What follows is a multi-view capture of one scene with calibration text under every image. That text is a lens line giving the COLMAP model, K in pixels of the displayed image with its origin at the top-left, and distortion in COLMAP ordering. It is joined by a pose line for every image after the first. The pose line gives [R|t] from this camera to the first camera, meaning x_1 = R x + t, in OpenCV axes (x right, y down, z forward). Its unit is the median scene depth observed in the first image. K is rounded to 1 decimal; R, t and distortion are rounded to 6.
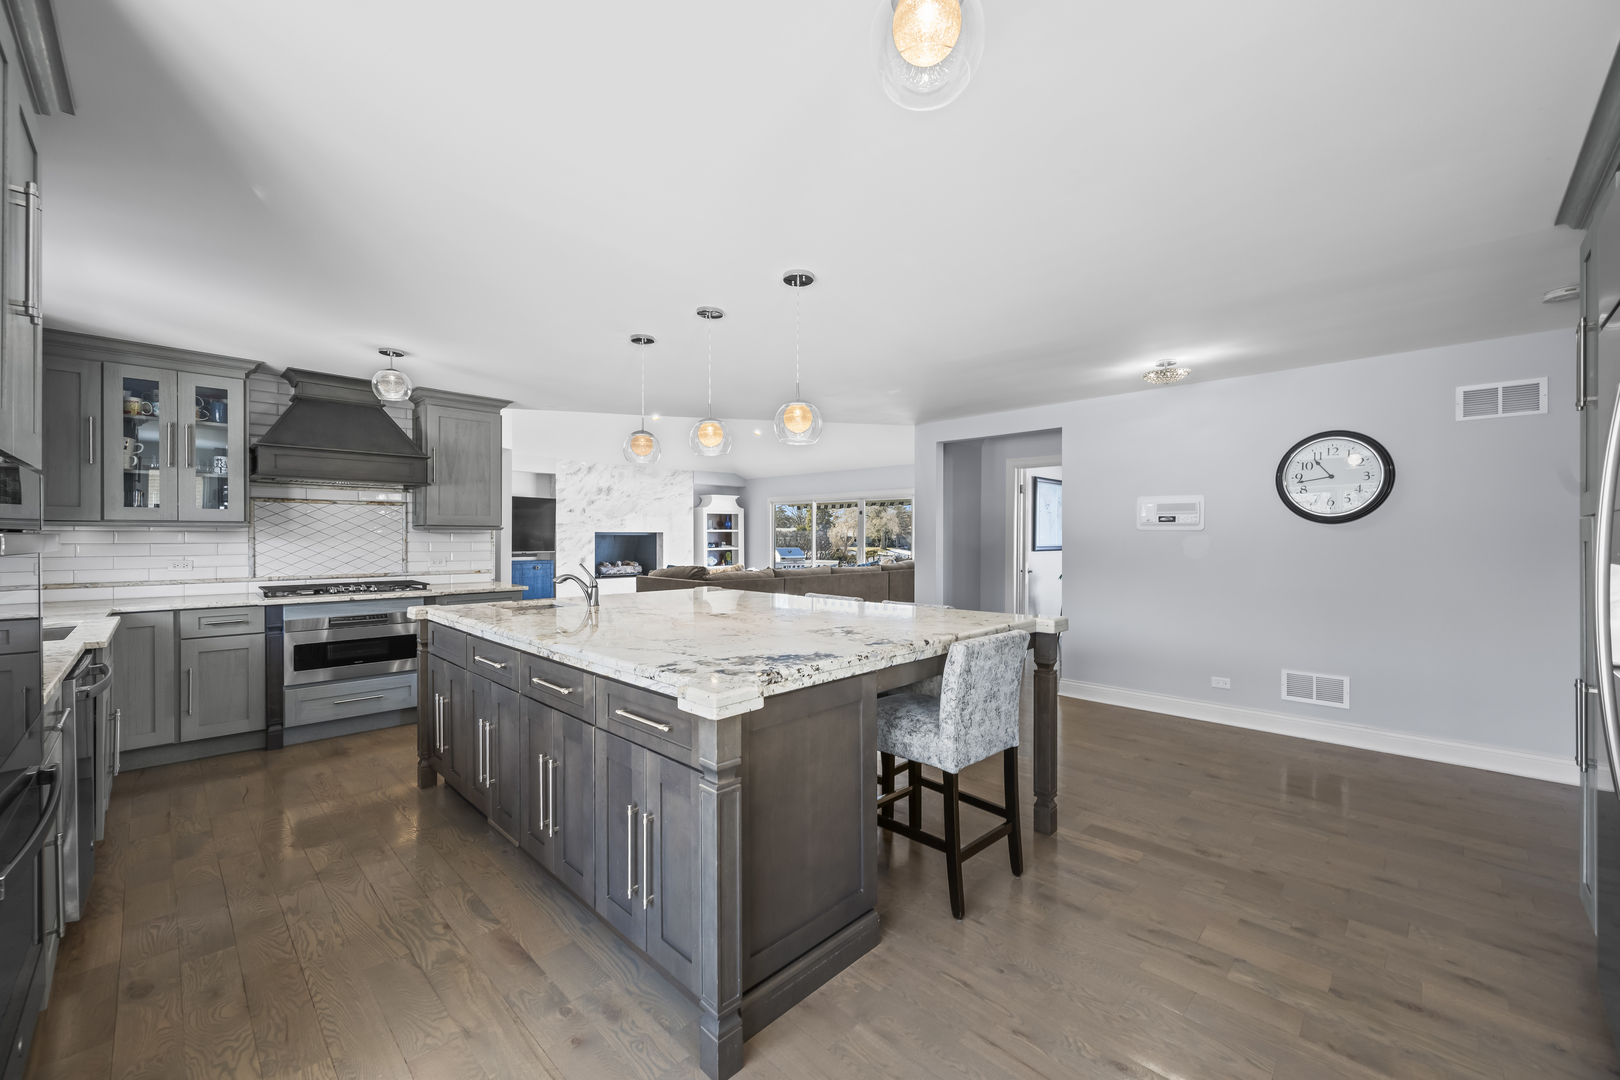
lens RADIAL K [[637.7, 0, 815.8], [0, 637.7, 540.7], [0, 0, 1]] dist [-0.002562, -0.000157]
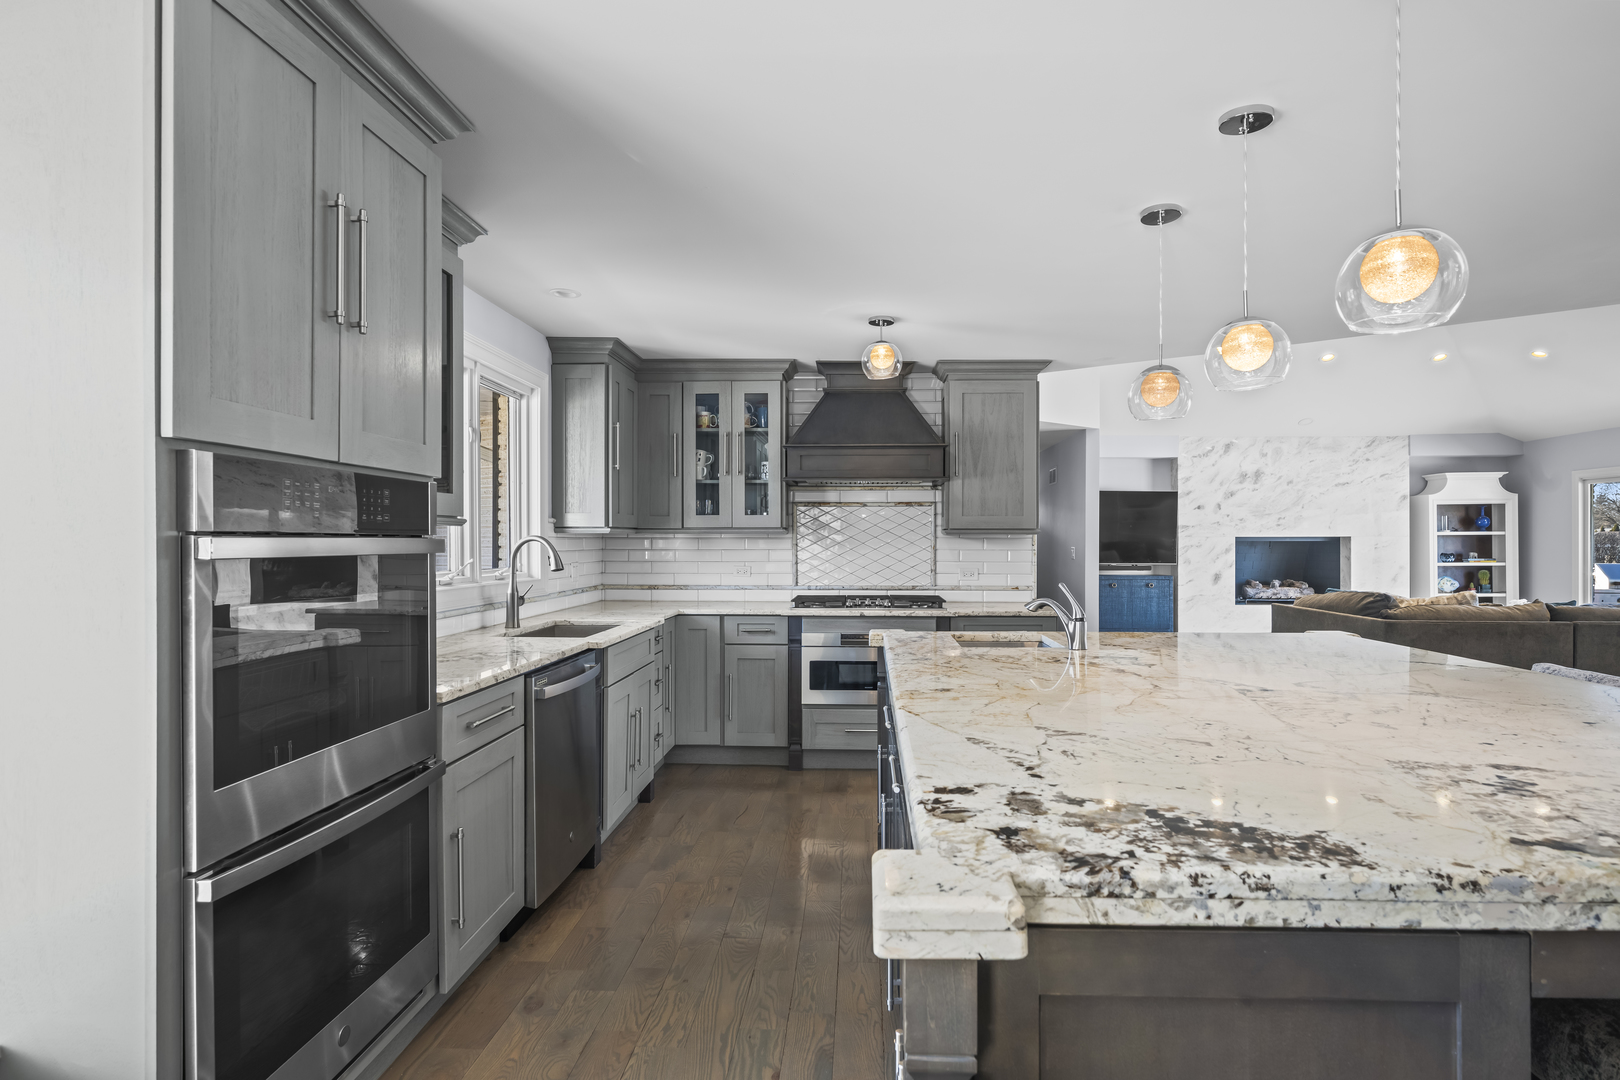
lens RADIAL K [[827.7, 0, 836.7], [0, 827.7, 545.2], [0, 0, 1]] dist [-0.000799, 0.001676]
pose [[0.671597, 0.000168, -0.740916, 0.081353], [-0.003978, 0.999986, -0.003379, 0.000674], [0.740906, 0.005217, 0.671589, 0.200233]]
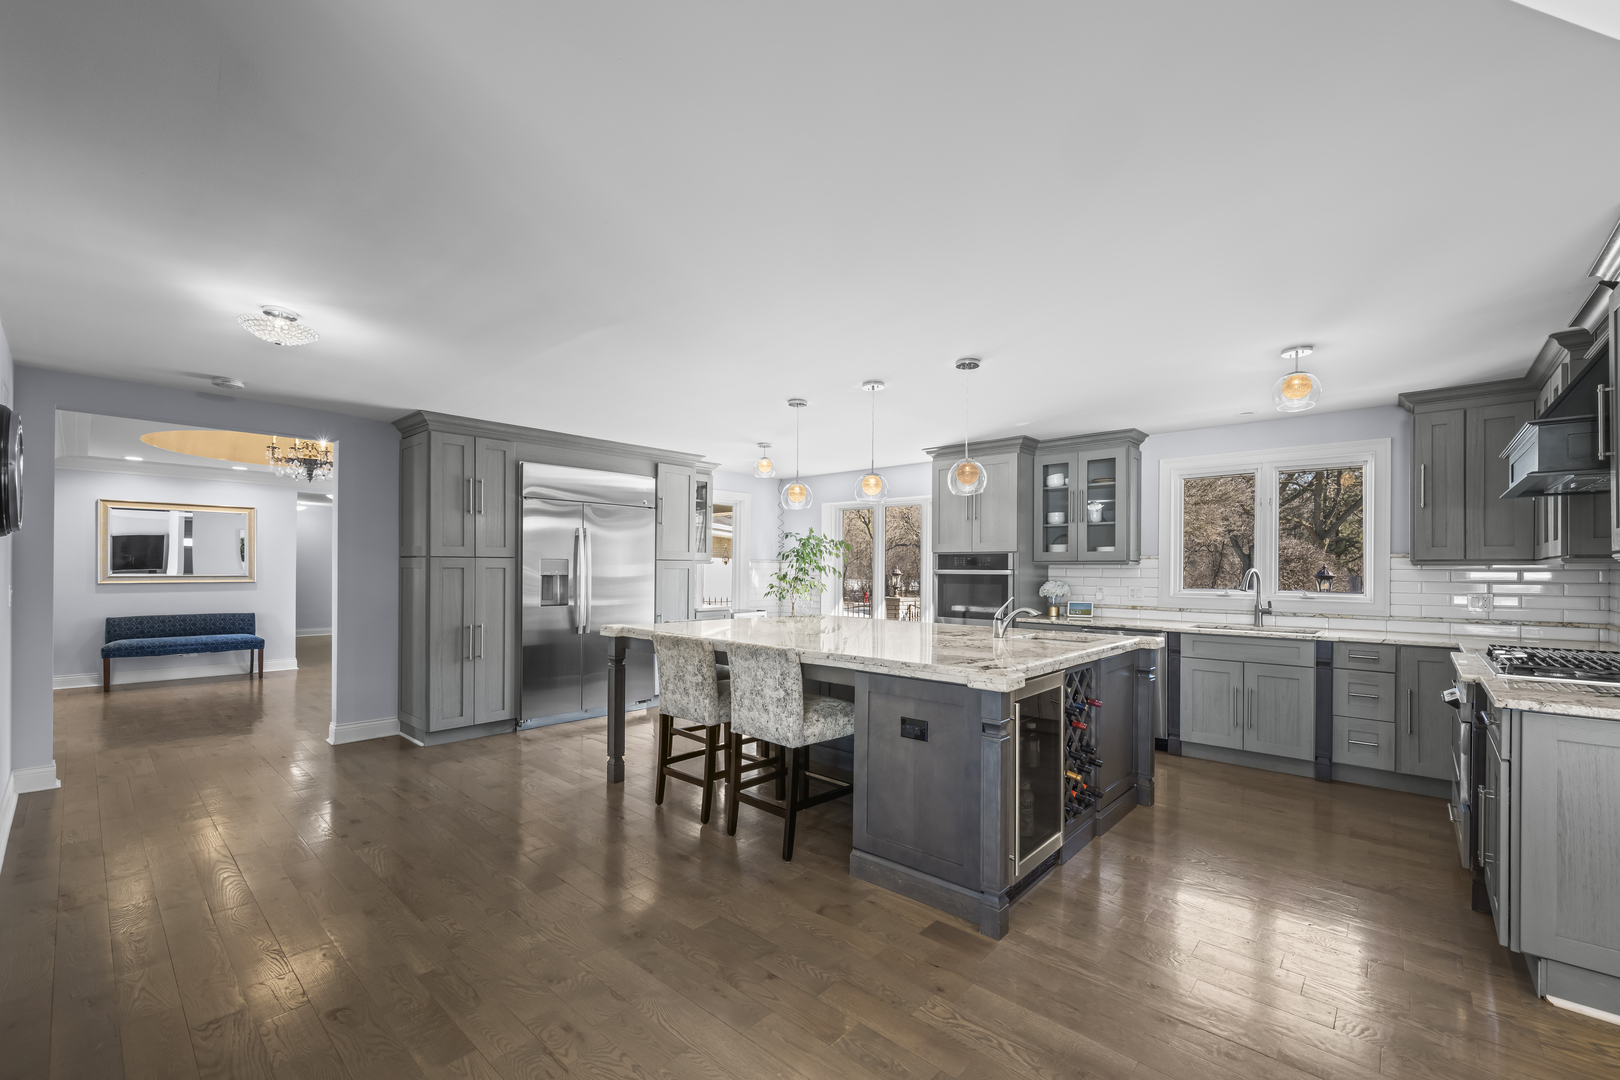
lens RADIAL K [[666.2, 0, 814.3], [0, 666.2, 565.1], [0, 0, 1]] dist [-0.003051, 0.000294]
pose [[-0.999155, -0.010590, -0.039724, -0.001324], [-0.010672, 0.999941, 0.001848, -0.010788], [0.039702, 0.002270, -0.999209, 1.589178]]
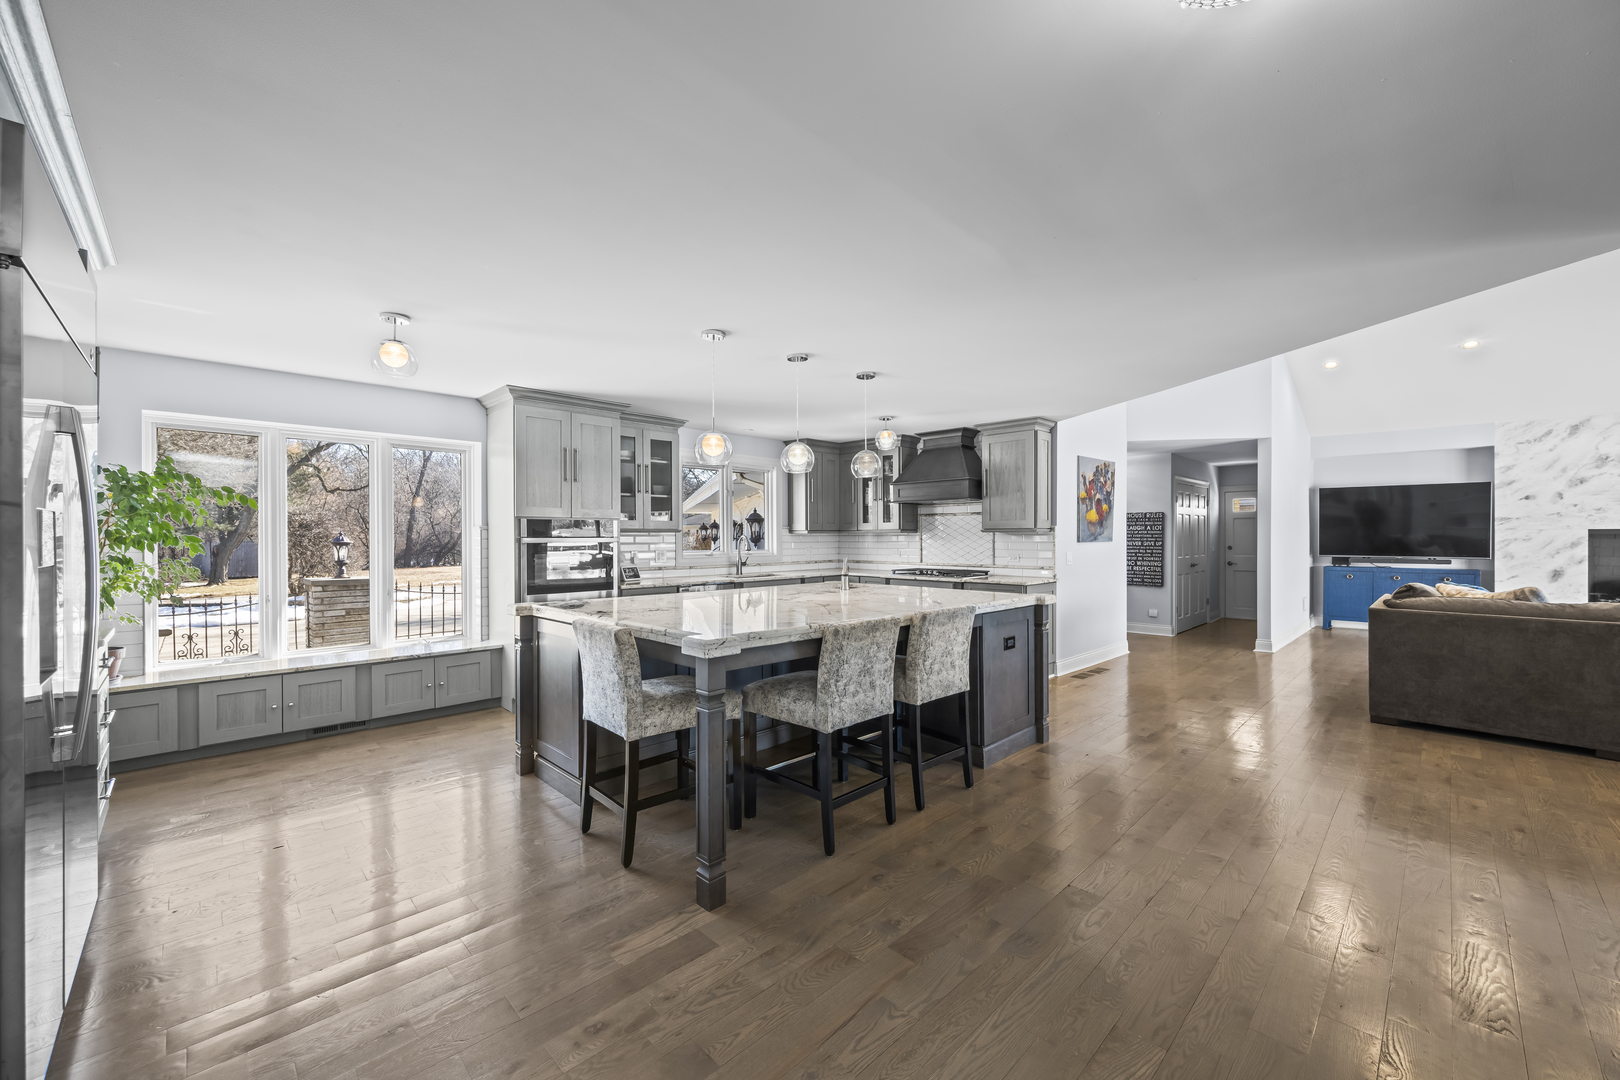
lens RADIAL K [[637.7, 0, 821.4], [0, 637.7, 536.1], [0, 0, 1]] dist [-0.002562, -0.000157]
pose [[-0.012360, -0.005554, -0.999908, 0.751896], [-0.004273, 0.999976, -0.005501, -0.000996], [0.999914, 0.004205, -0.012383, 0.743257]]
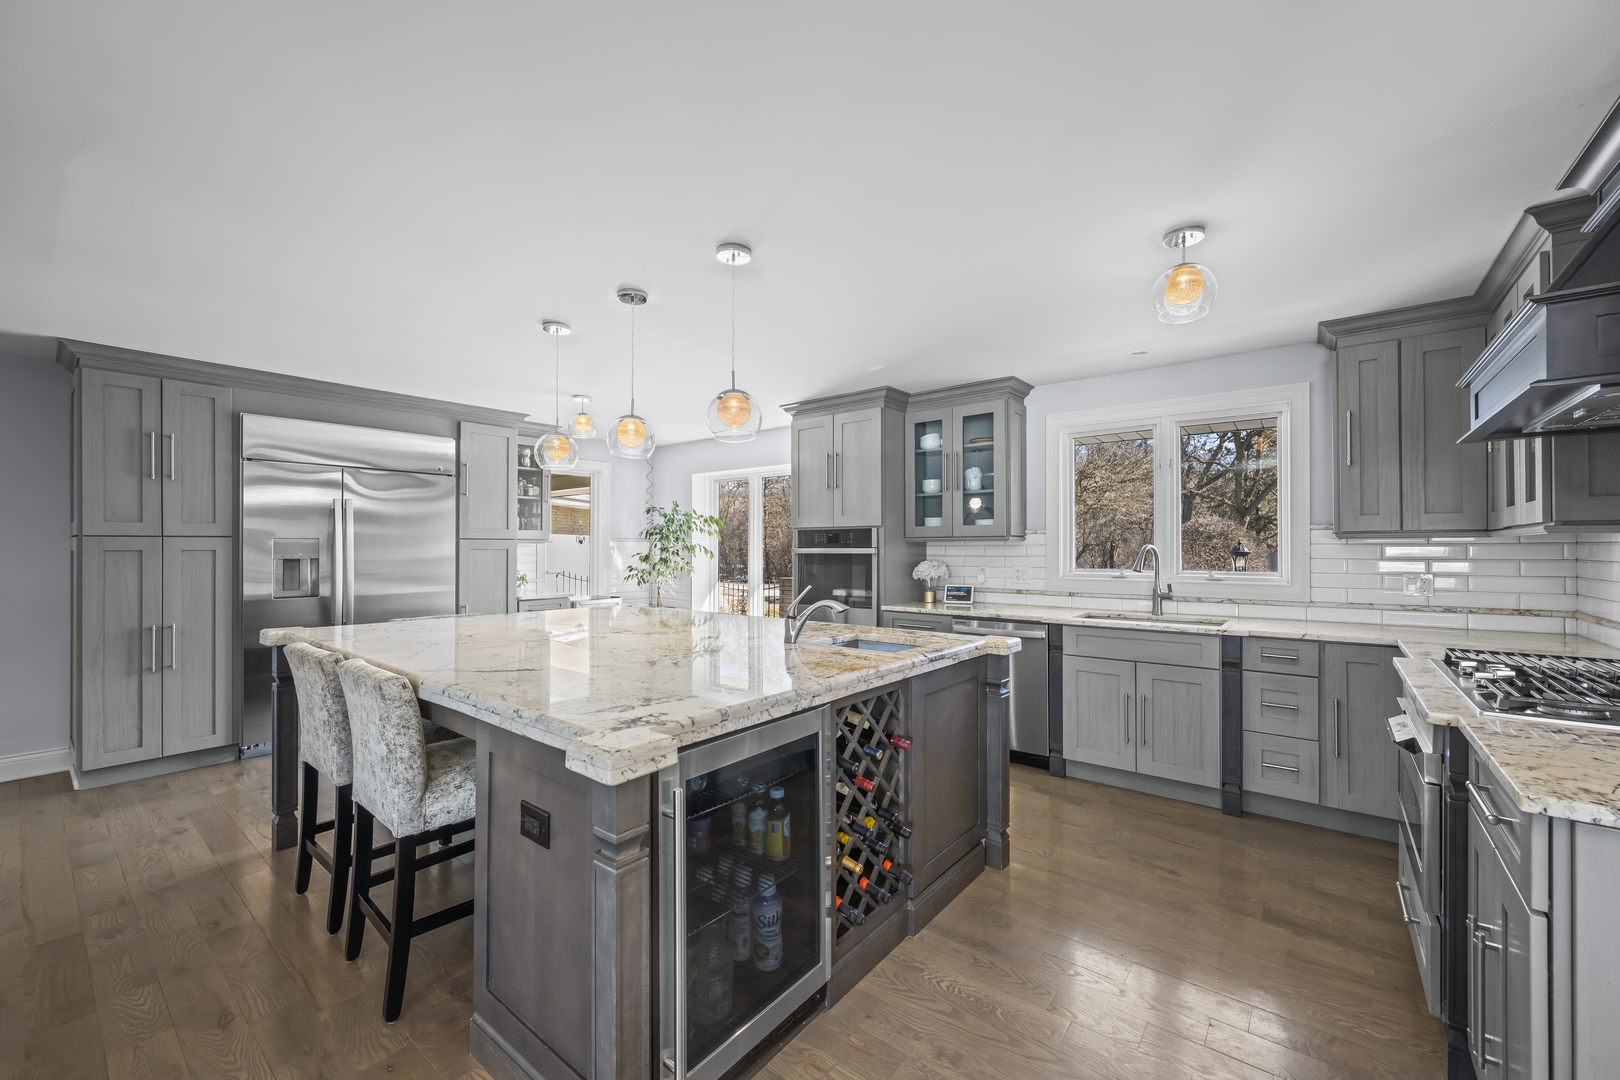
lens RADIAL K [[637.7, 0, 817.4], [0, 637.7, 542.0], [0, 0, 1]] dist [-0.002562, -0.000157]
pose [[-0.994961, -0.004242, -0.100173, -0.231418], [-0.003981, 0.999988, -0.002806, -0.009725], [0.100184, -0.002393, -0.994966, 1.336496]]
